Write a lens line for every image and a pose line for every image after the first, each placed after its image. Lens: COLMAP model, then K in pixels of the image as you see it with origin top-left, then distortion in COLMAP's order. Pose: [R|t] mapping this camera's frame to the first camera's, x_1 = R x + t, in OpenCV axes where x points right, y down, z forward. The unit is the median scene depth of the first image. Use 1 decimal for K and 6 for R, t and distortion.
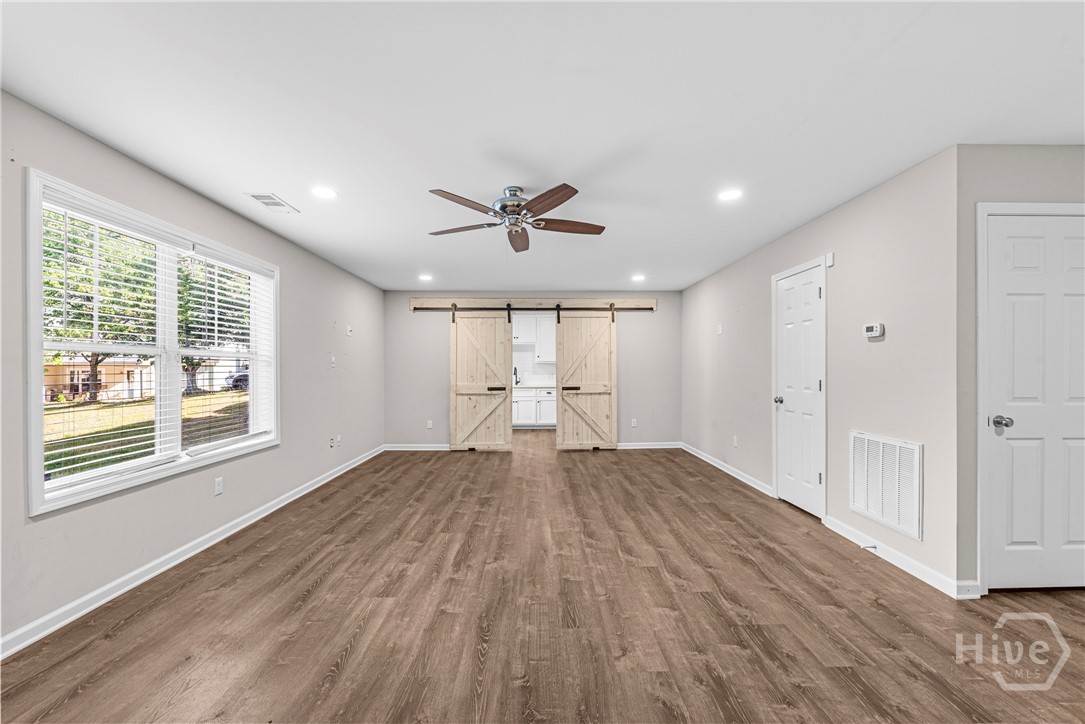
lens RADIAL K [[422.4, 0, 543.1], [0, 422.4, 365.8], [0, 0, 1]] dist [0.002874, -0.001977]
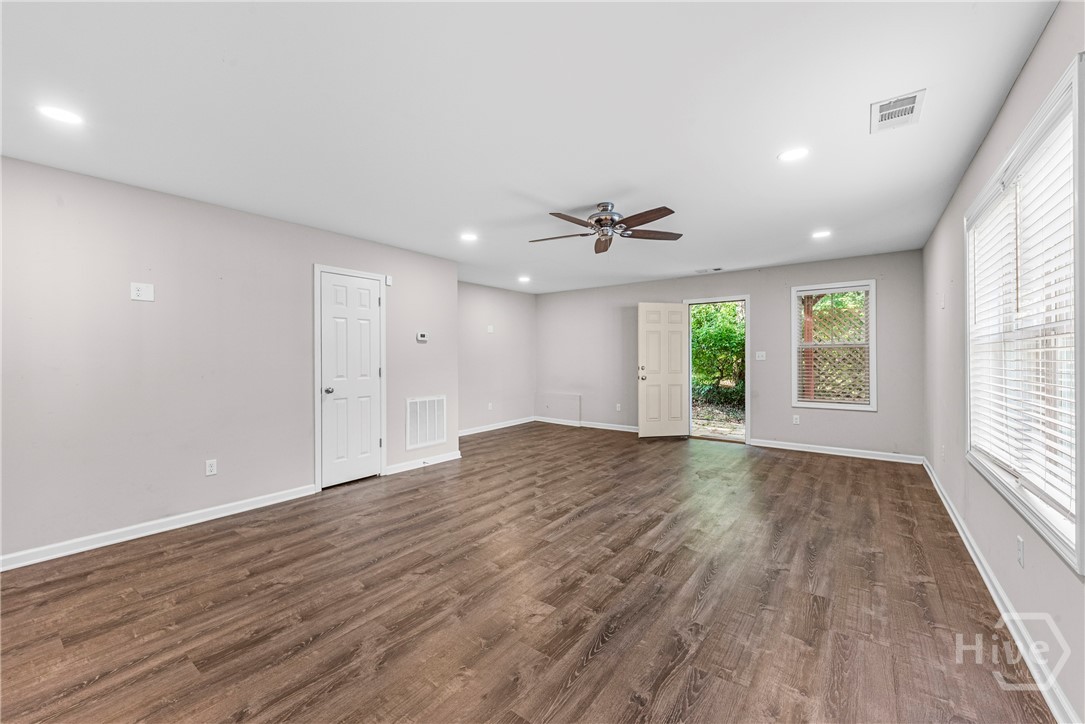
lens RADIAL K [[422.4, 0, 541.8], [0, 422.4, 360.5], [0, 0, 1]] dist [0.002874, -0.001977]
pose [[-0.786018, 0.002497, 0.618199, -0.561200], [0.002950, 0.999996, -0.000288, 0.012452], [-0.618197, 0.001598, -0.786022, 1.754778]]
